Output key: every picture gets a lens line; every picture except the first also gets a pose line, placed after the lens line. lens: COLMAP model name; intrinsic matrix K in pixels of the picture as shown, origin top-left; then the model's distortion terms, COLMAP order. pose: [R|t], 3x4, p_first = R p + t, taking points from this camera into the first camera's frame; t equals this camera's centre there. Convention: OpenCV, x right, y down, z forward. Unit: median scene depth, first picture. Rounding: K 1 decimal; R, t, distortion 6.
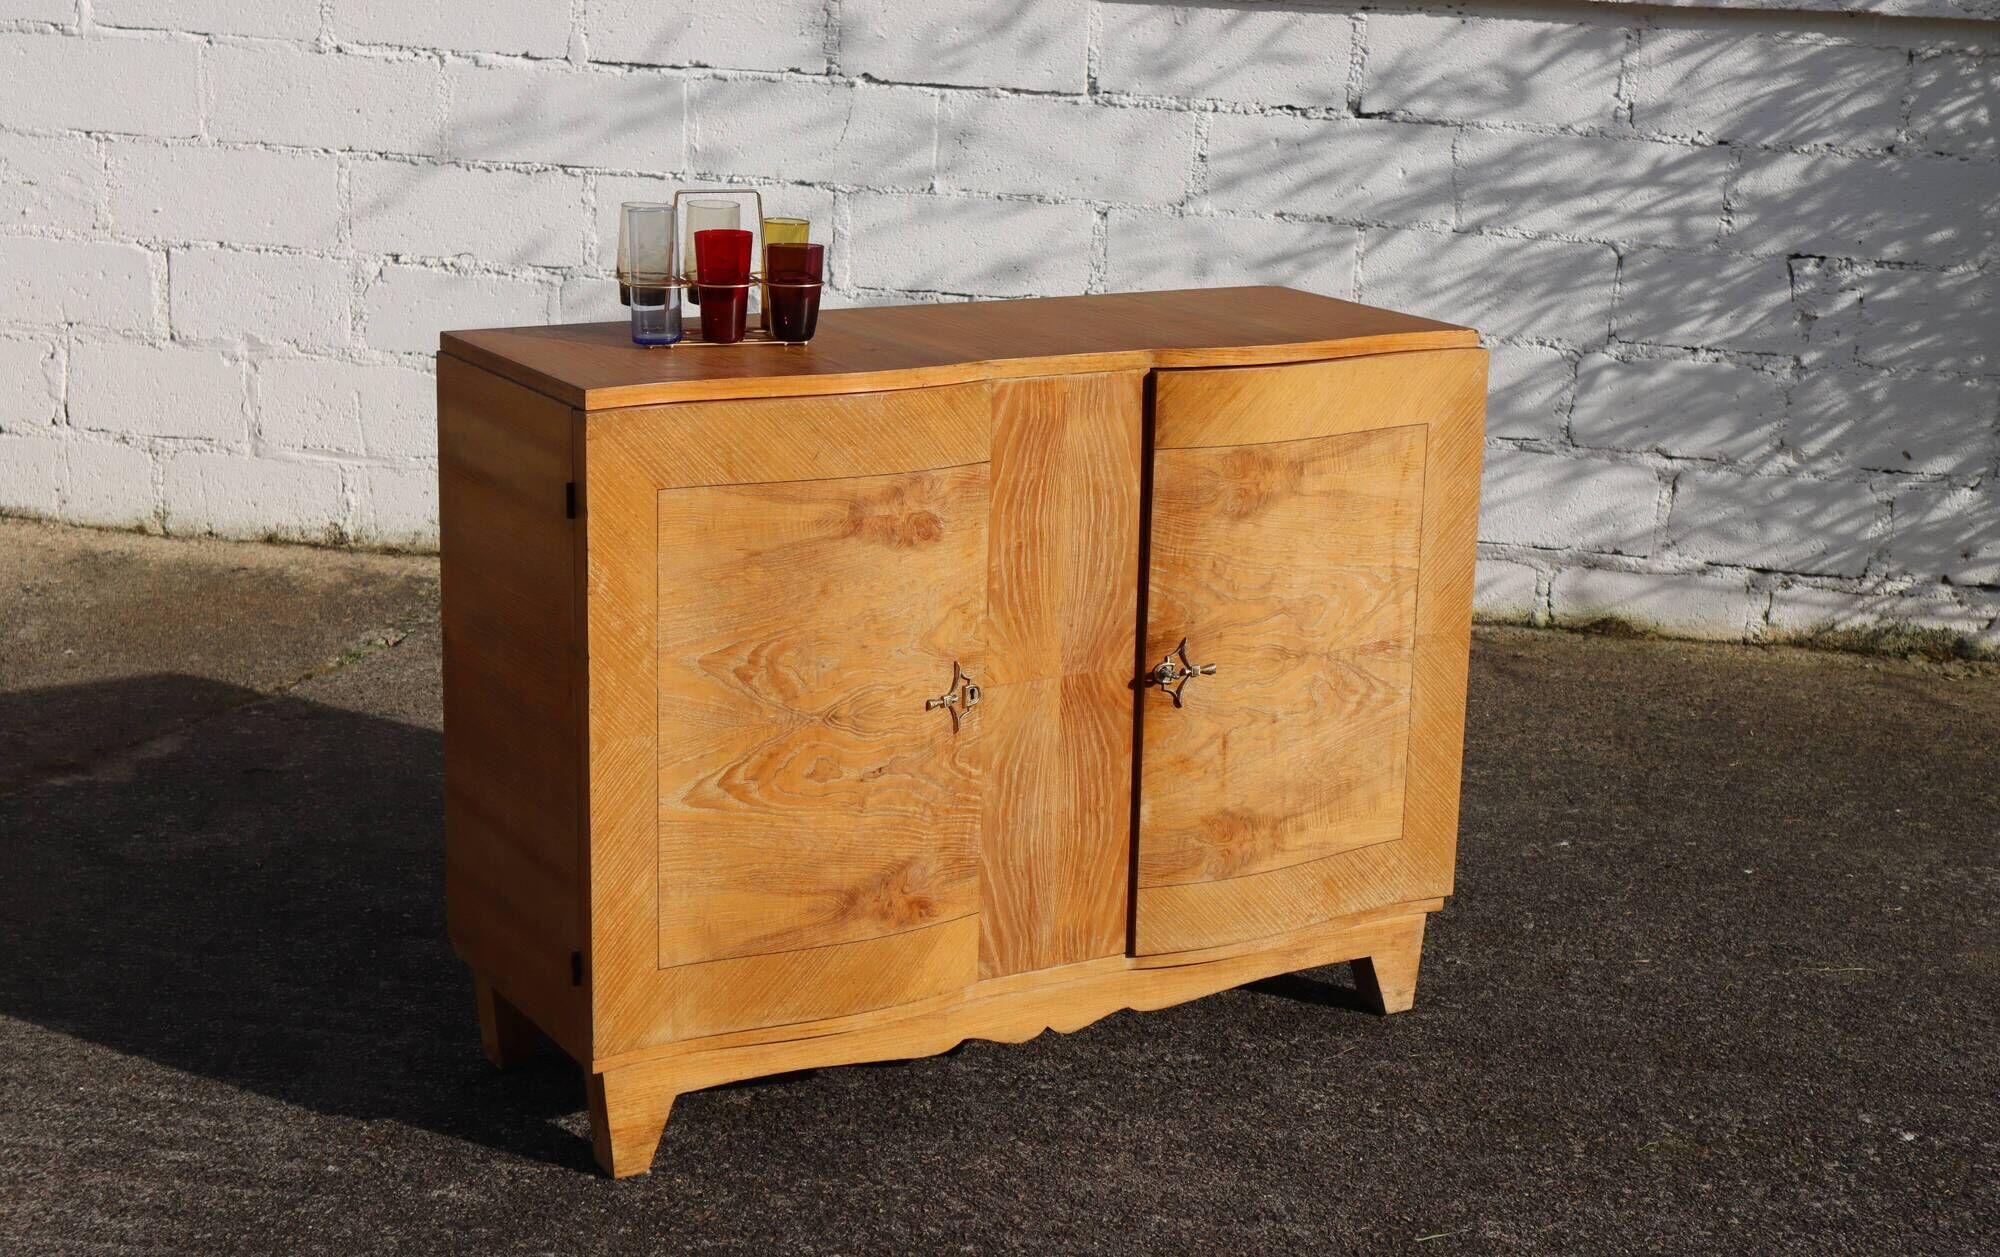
lens RADIAL K [[3036.9, 0, 1055.3], [0, 3036.9, 594.8], [0, 0, 1]] dist [0.027146, 0.000000]
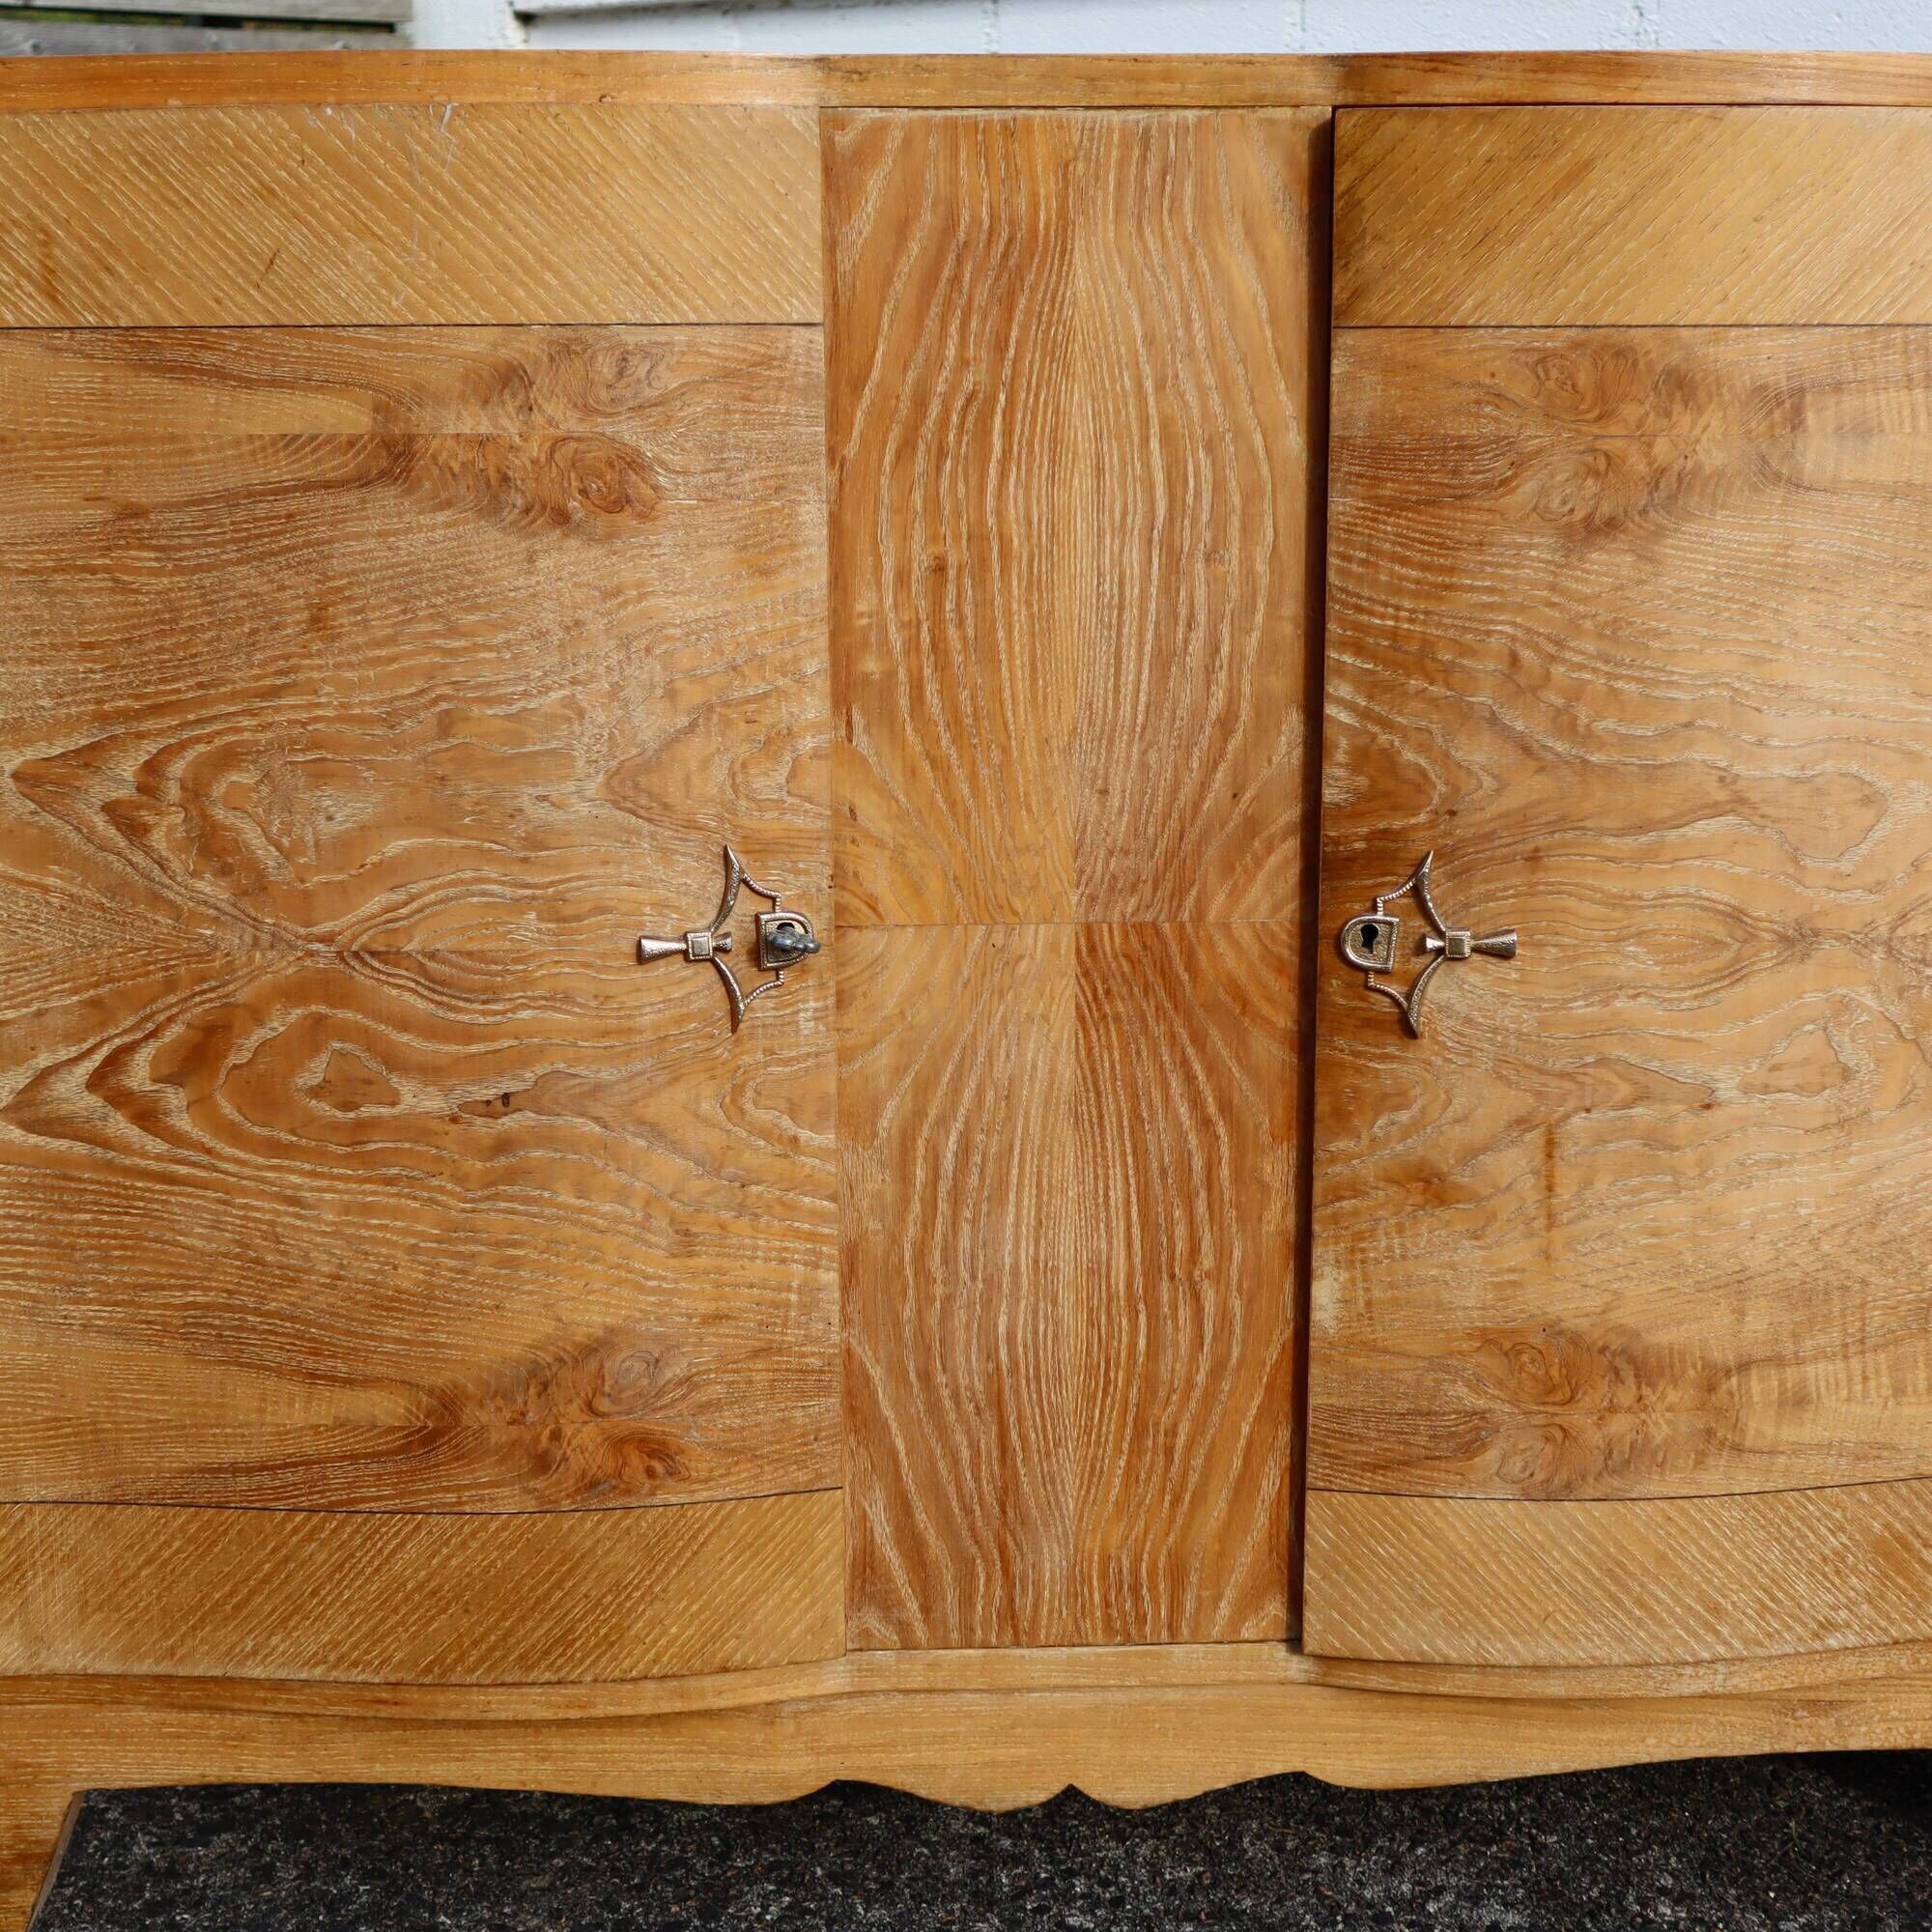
lens RADIAL K [[2762.0, 0, 977.5], [0, 2762.0, 971.9], [0, 0, 1]] dist [-0.025570, 0.000000]
pose [[0.869553, 0.078882, -0.487498, 0.161587], [-0.086182, 0.996251, 0.007481, 0.031020], [0.486261, 0.035508, 0.873092, 0.671162]]
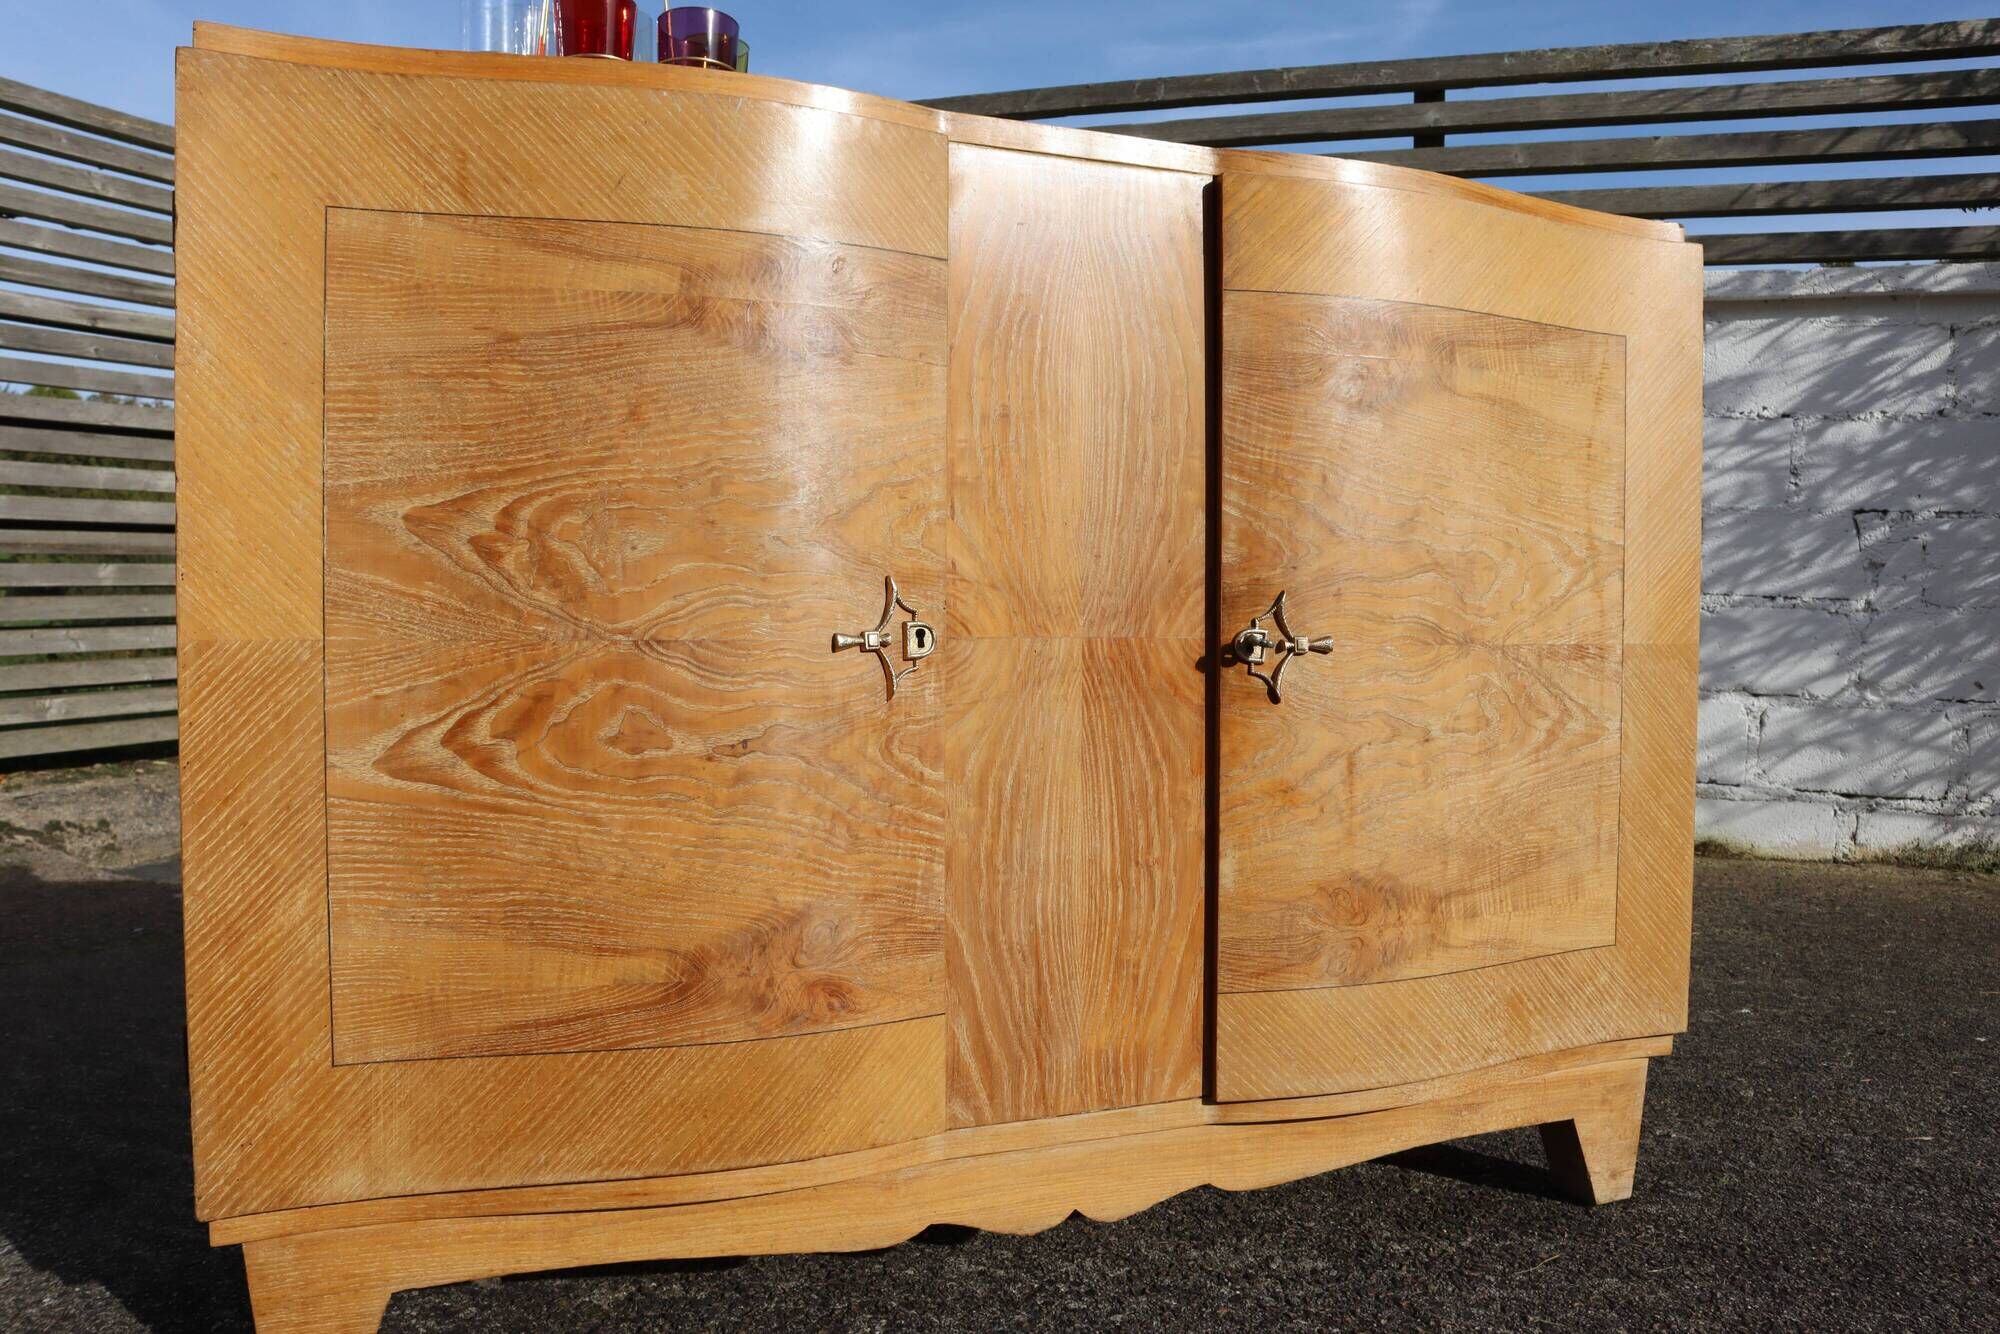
lens RADIAL K [[1454.2, 0, 1009.0], [0, 1454.2, 669.0], [0, 0, 1]] dist [-0.121594, 0.072424]
pose [[0.982163, -0.021063, -0.186847, 0.042614], [-0.018630, 0.977915, -0.208171, 0.095046], [0.187105, 0.207939, 0.960080, 0.693980]]
